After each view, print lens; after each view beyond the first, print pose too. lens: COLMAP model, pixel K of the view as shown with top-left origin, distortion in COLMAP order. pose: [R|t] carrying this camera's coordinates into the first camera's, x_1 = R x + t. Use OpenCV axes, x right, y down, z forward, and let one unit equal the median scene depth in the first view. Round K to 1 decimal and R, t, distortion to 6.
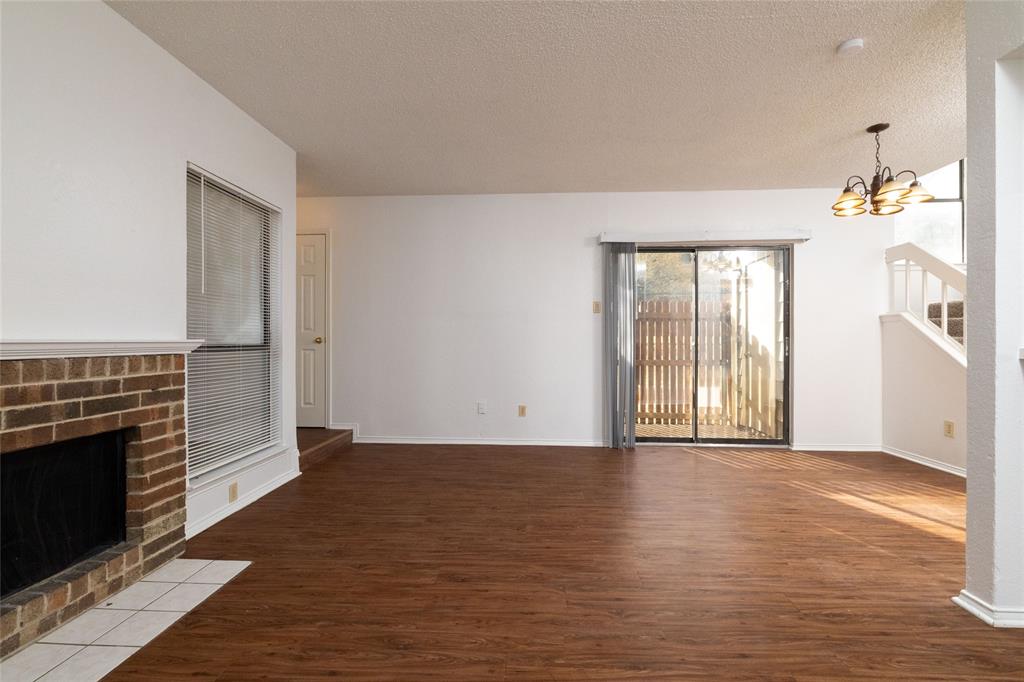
lens RADIAL K [[440.8, 0, 513.9], [0, 440.8, 341.4], [0, 0, 1]] dist [0.000097, 0.000885]
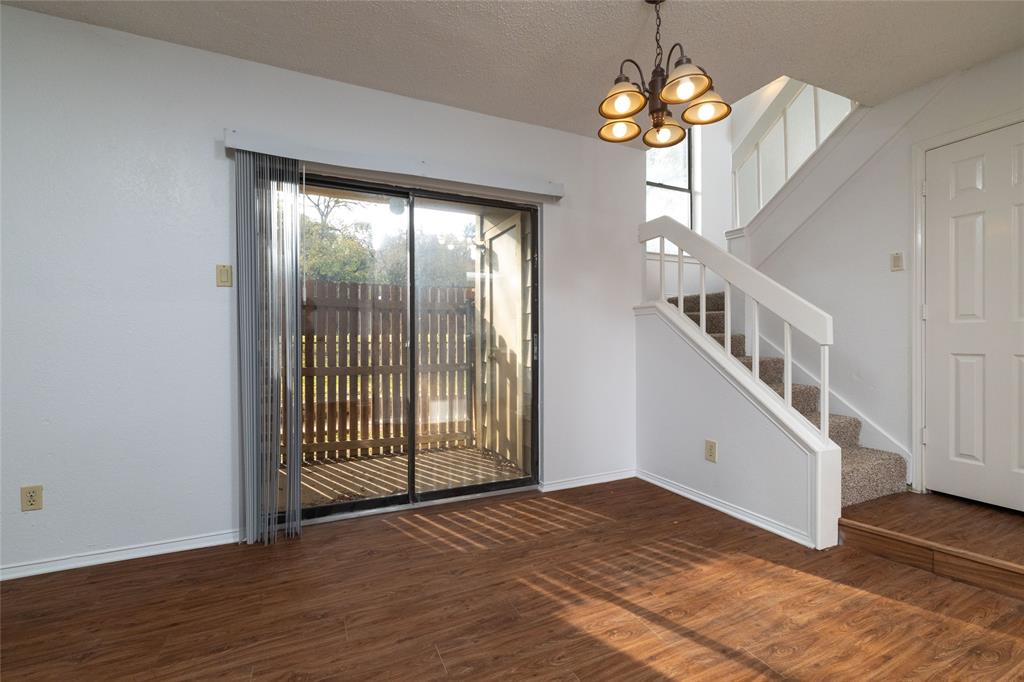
lens RADIAL K [[440.8, 0, 508.5], [0, 440.8, 340.3], [0, 0, 1]] dist [0.000097, 0.000885]
pose [[0.882135, -0.005202, 0.470968, 0.467424], [0.004656, 0.999986, 0.002326, -0.002679], [-0.470974, 0.000141, 0.882147, 0.745047]]
